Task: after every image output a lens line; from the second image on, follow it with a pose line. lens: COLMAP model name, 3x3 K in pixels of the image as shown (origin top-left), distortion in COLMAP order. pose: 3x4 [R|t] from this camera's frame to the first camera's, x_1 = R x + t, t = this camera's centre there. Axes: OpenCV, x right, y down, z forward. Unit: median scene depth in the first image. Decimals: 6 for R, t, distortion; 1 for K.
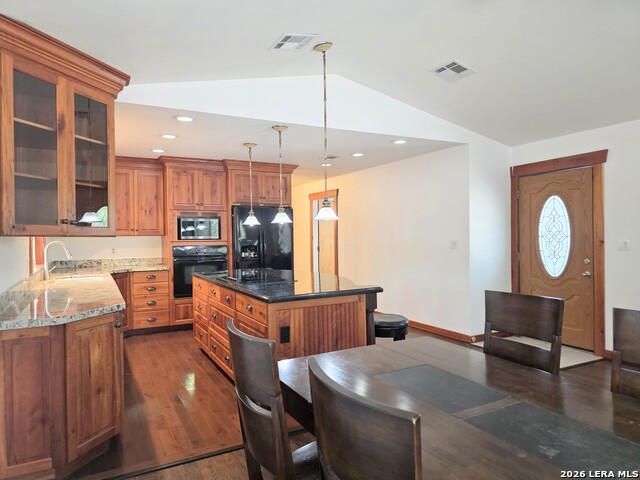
lens RADIAL K [[427.7, 0, 319.4], [0, 427.7, 245.5], [0, 0, 1]] dist [0.033309, -0.004060]
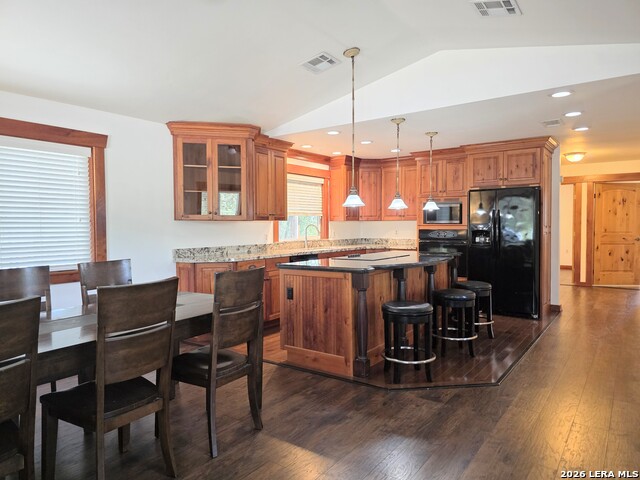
lens RADIAL K [[427.7, 0, 319.1], [0, 427.7, 233.6], [0, 0, 1]] dist [0.033309, -0.004060]
pose [[0.452345, 0.026140, -0.891460, 0.564584], [-0.020527, 0.999611, 0.018896, -0.002968], [0.891607, 0.009751, 0.452706, 0.234441]]
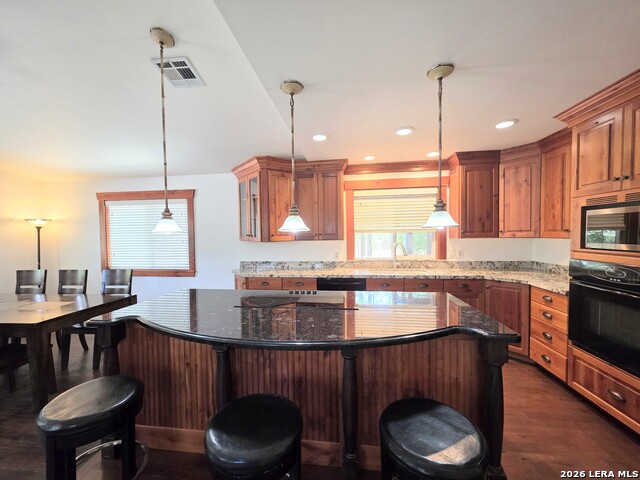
lens RADIAL K [[256.4, 0, 315.4], [0, 256.4, 239.2], [0, 0, 1]] dist [-0.007076, -0.000294]
pose [[-0.570374, 0.038320, -0.820491, 0.156865], [0.000505, 0.998927, 0.046302, -0.041457], [0.821385, 0.025995, -0.569782, 0.901419]]
